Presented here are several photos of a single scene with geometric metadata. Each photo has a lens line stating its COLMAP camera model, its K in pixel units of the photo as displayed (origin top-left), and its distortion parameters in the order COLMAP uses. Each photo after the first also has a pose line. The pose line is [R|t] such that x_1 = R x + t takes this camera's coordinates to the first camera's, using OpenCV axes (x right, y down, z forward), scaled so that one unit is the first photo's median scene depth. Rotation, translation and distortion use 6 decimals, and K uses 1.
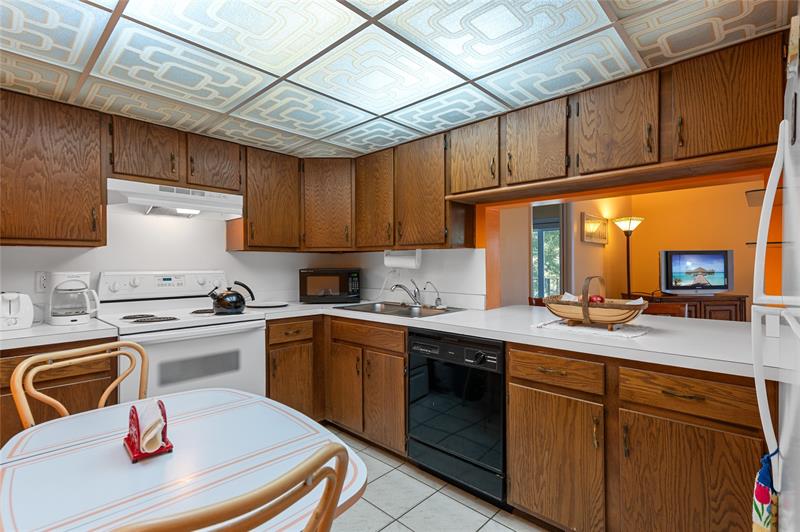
lens RADIAL K [[377.2, 0, 434.2], [0, 377.2, 270.8], [0, 0, 1]] dist [0.001711, -0.000284]
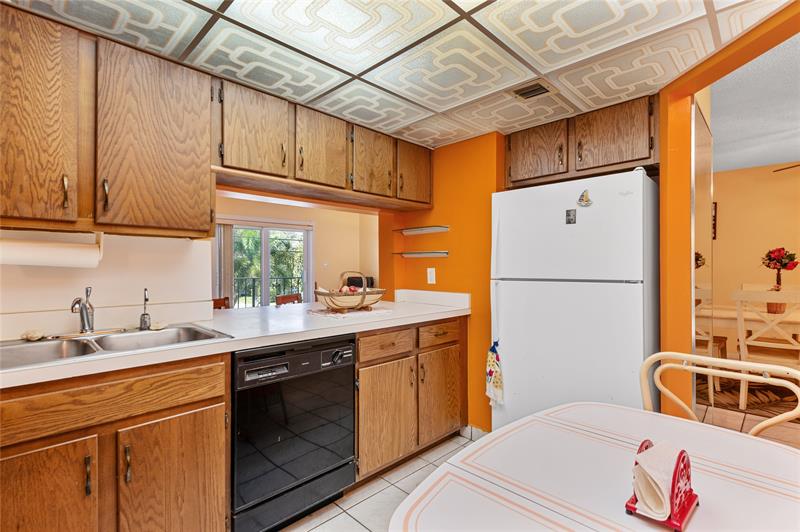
lens RADIAL K [[380.0, 0, 404.5], [0, 380.0, 264.5], [0, 0, 1]] dist [0.001304, -0.000305]
pose [[0.058322, 0.001023, 0.998297, -0.806411], [0.009352, 0.999955, -0.001571, -0.004979], [-0.998254, 0.009428, 0.058310, 0.720349]]
